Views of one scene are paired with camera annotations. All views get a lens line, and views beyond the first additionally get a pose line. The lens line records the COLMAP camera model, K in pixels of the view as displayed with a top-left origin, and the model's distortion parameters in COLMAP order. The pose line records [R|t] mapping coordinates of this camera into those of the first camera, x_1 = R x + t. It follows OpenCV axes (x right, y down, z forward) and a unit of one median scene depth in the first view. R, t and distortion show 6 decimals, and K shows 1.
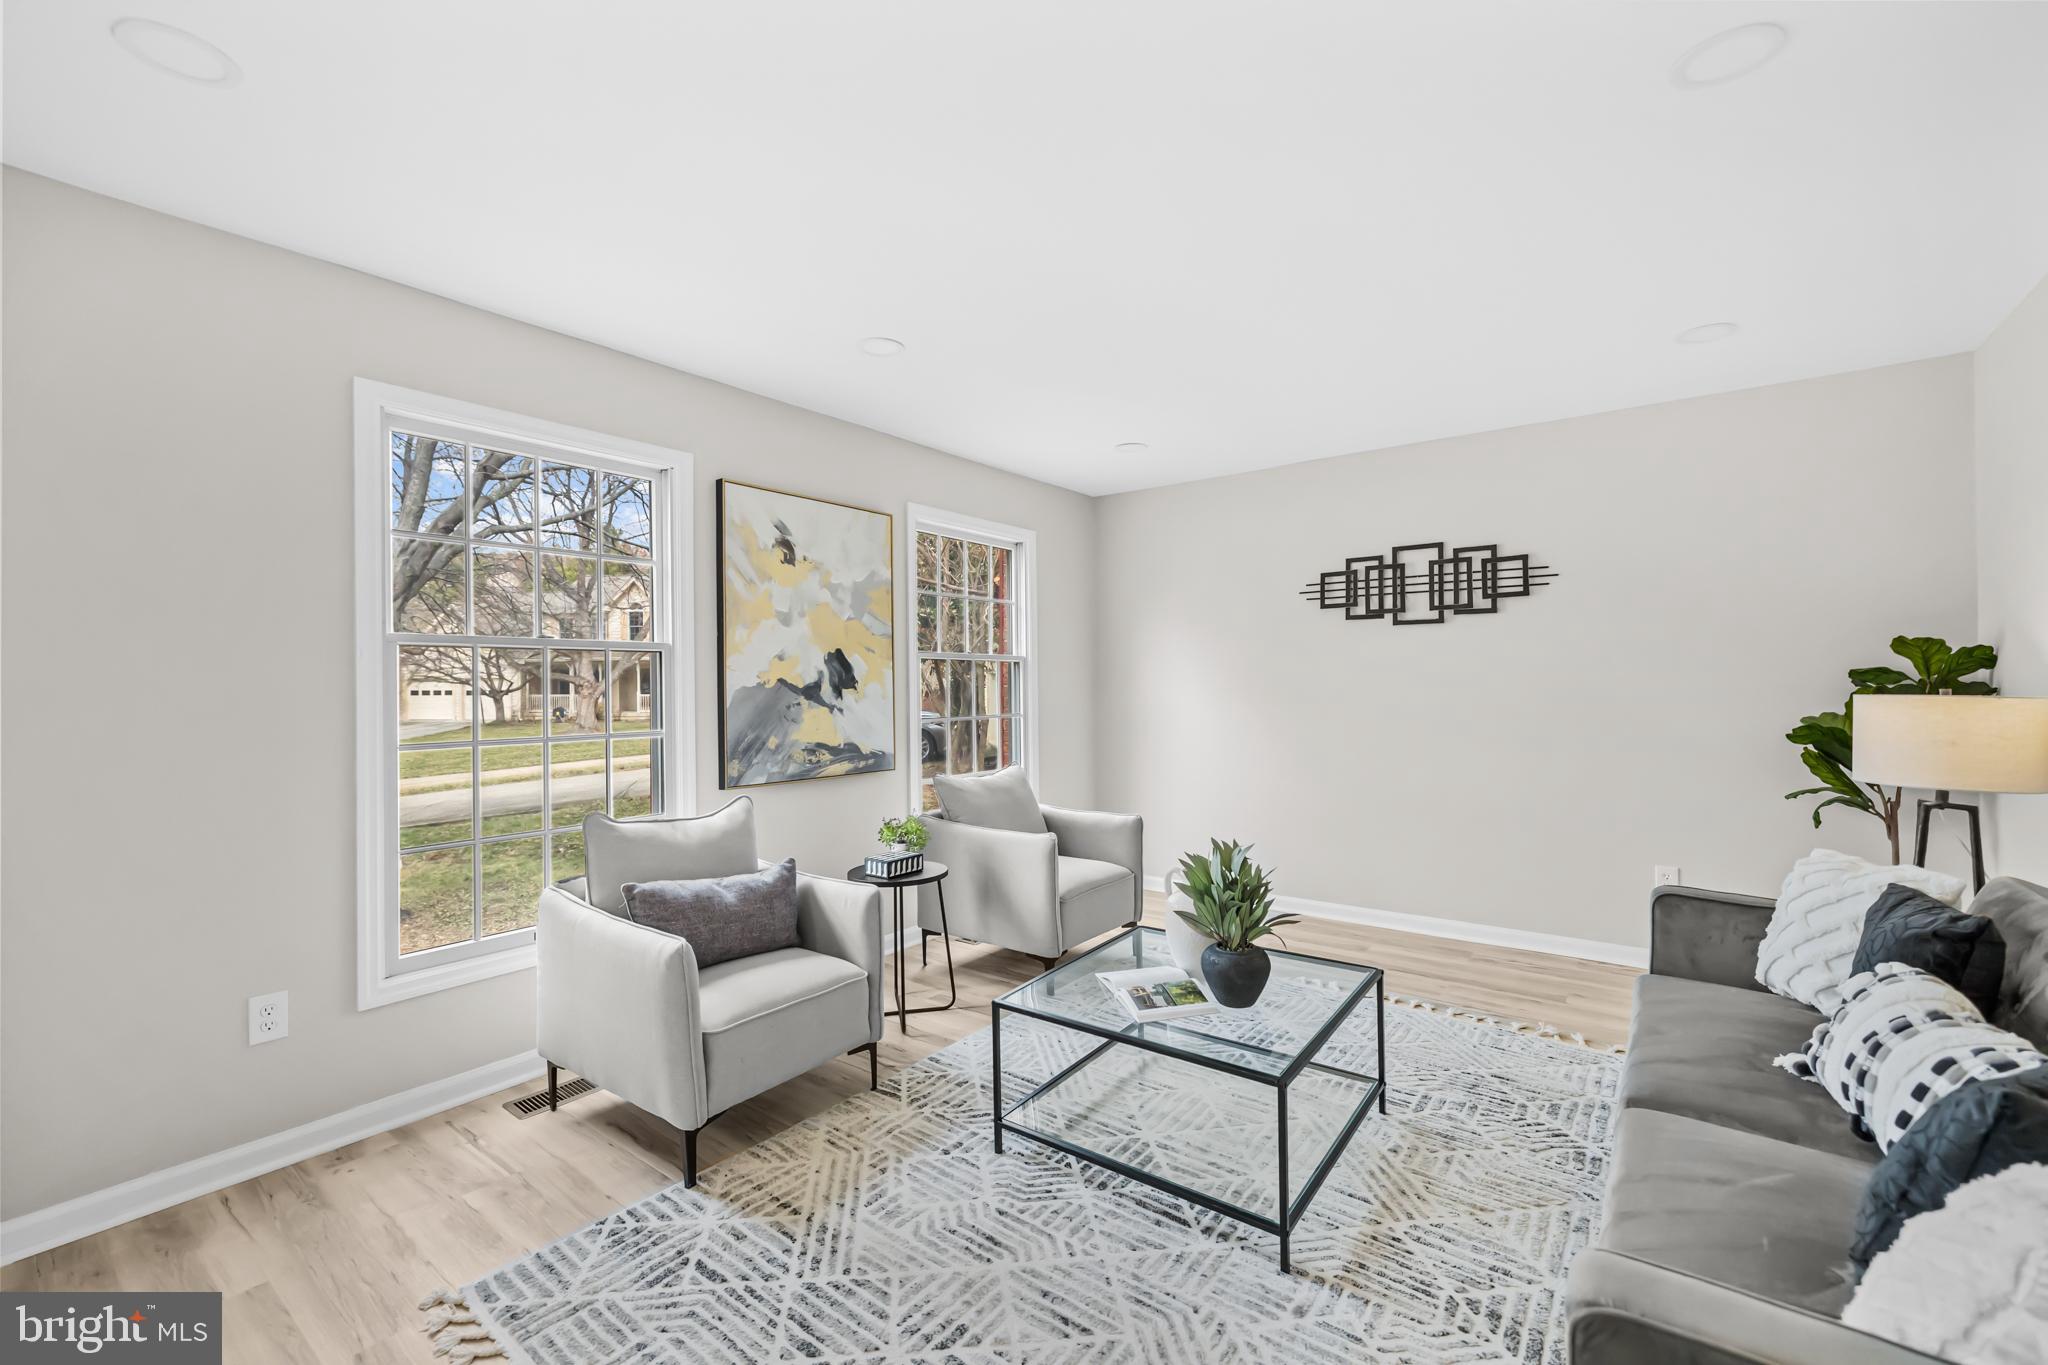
lens RADIAL K [[865.2, 0, 1021.3], [0, 865.2, 685.2], [0, 0, 1]] dist [0.002560, -0.000550]
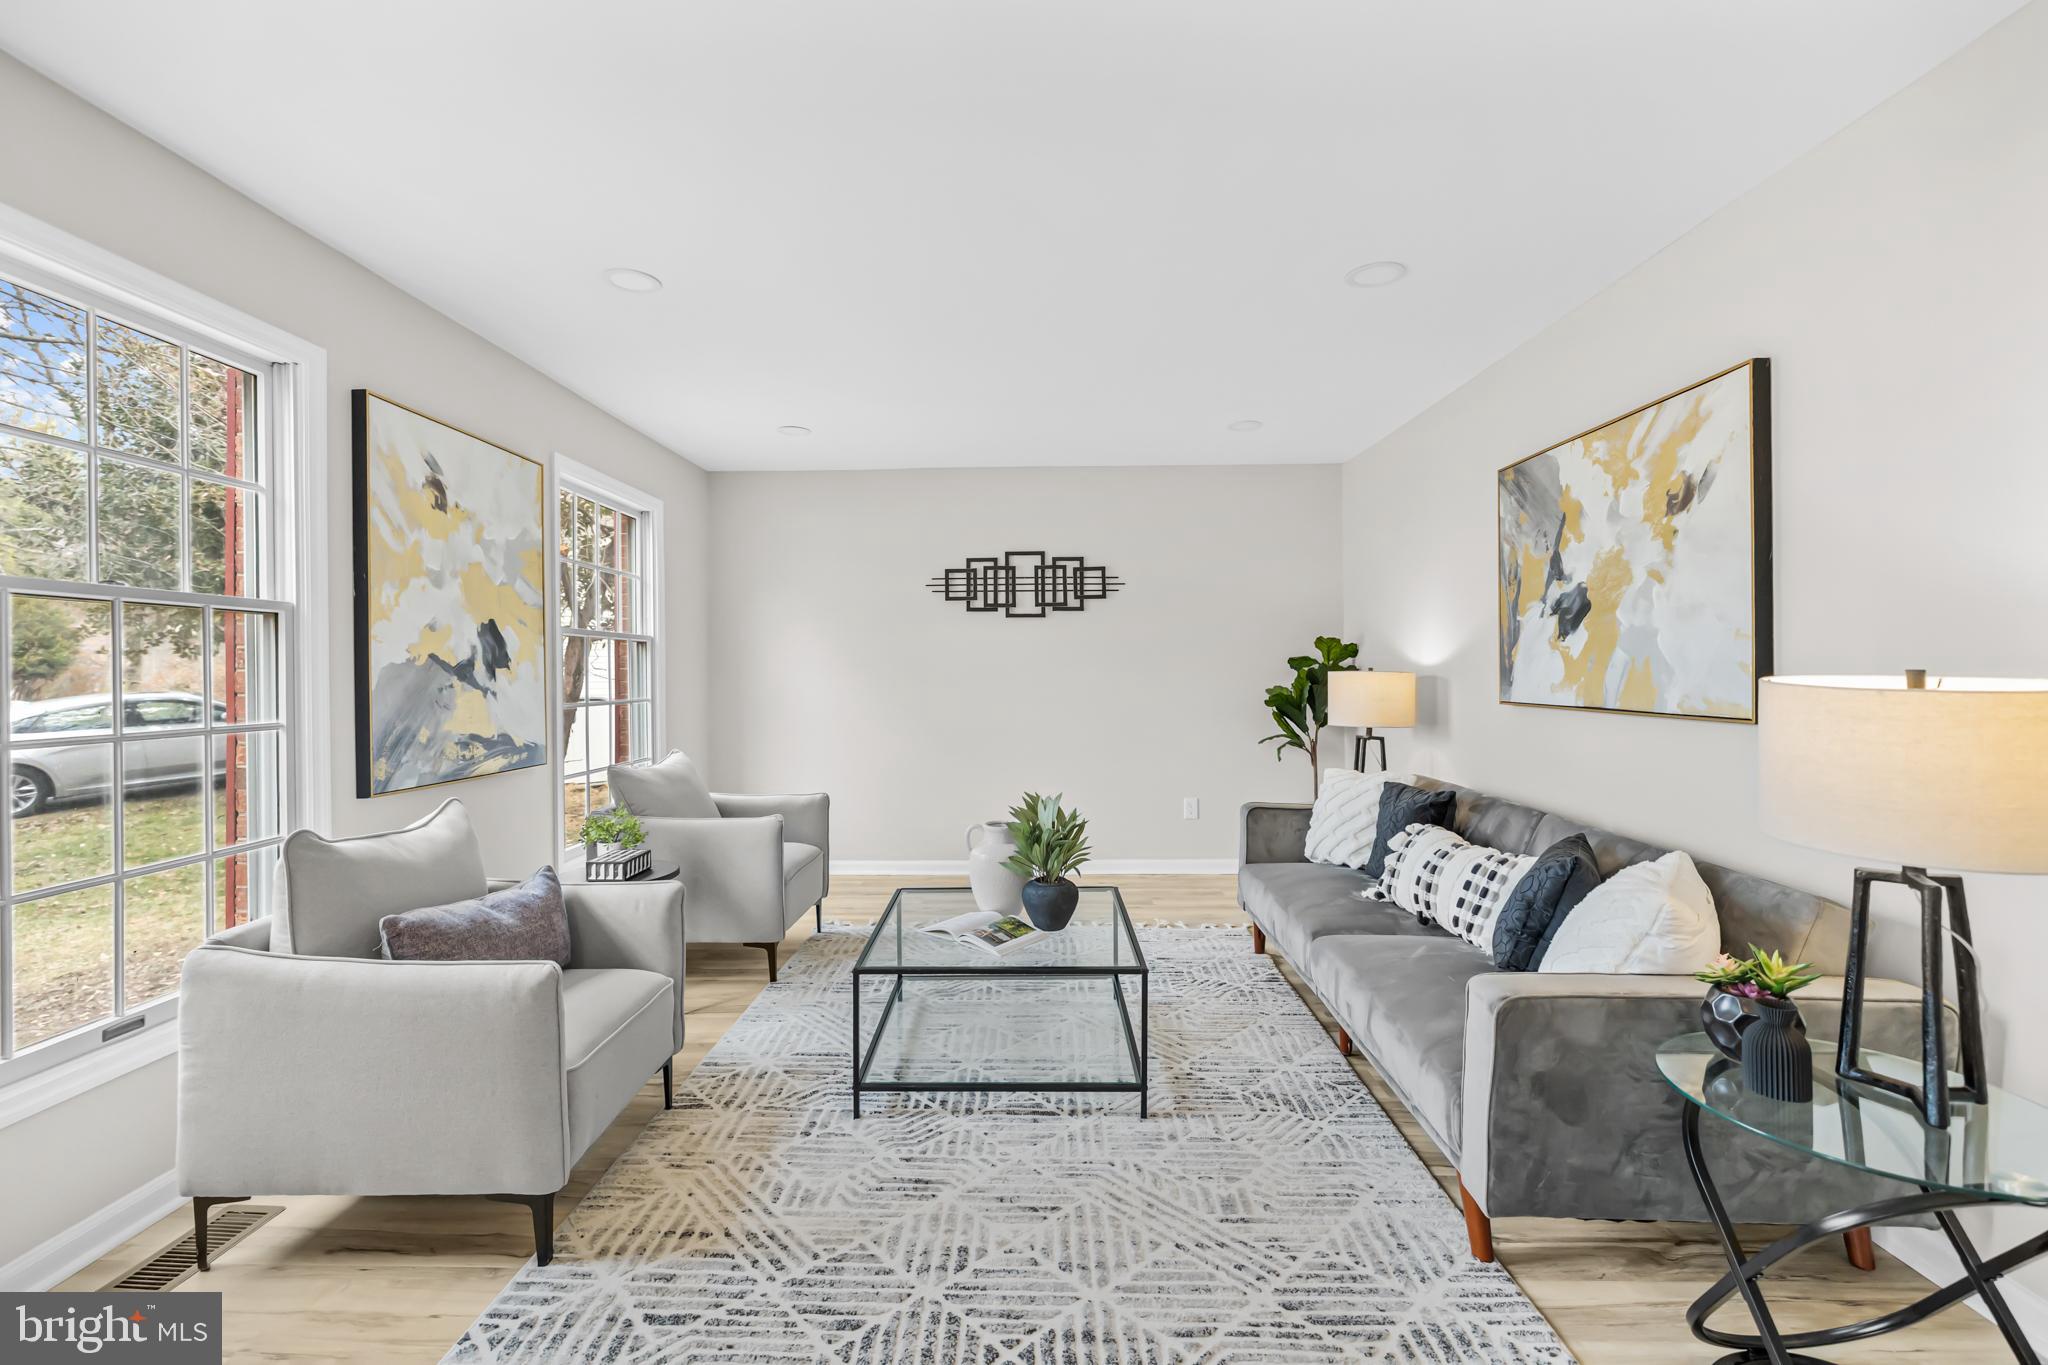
lens RADIAL K [[865.2, 0, 1029.0], [0, 865.2, 670.4], [0, 0, 1]] dist [0.002560, -0.000550]
pose [[0.803403, 0.002852, 0.595429, -0.394324], [0.000923, 0.999981, -0.006036, 0.016154], [-0.595435, 0.005399, 0.803385, 0.047719]]
